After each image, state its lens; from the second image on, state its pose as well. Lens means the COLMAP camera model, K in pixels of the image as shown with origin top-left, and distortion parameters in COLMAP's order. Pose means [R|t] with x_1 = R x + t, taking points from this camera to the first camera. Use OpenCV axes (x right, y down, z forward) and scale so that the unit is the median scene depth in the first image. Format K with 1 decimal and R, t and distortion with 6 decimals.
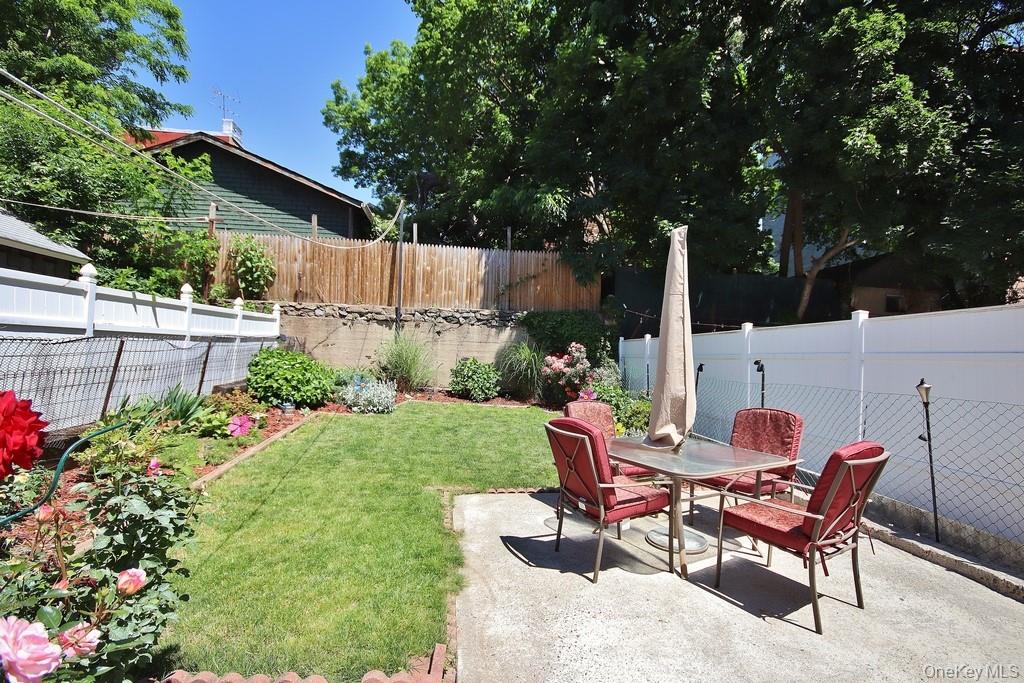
lens RADIAL K [[474.7, 0, 507.5], [0, 474.7, 340.6], [0, 0, 1]] dist [0.000574, -0.001149]
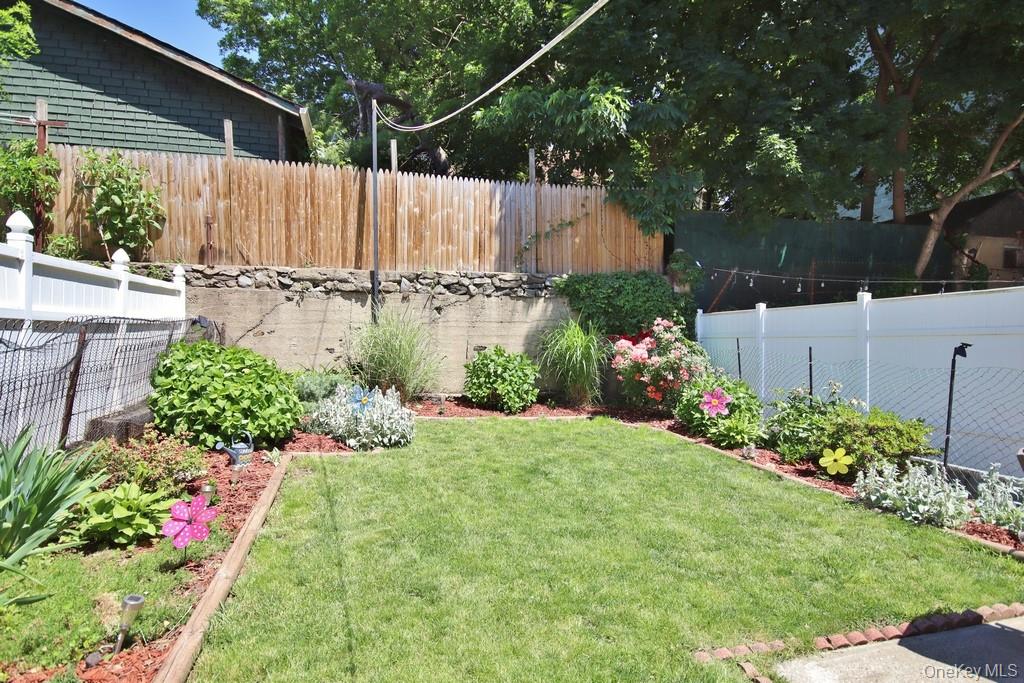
lens RADIAL K [[584.4, 0, 516.5], [0, 584.4, 341.2], [0, 0, 1]] dist [0.018403, -0.002368]
pose [[0.990569, -0.032143, 0.133192, -0.150453], [0.027640, 0.998987, 0.035518, 0.001597], [-0.134199, -0.031502, 0.990454, 0.194623]]
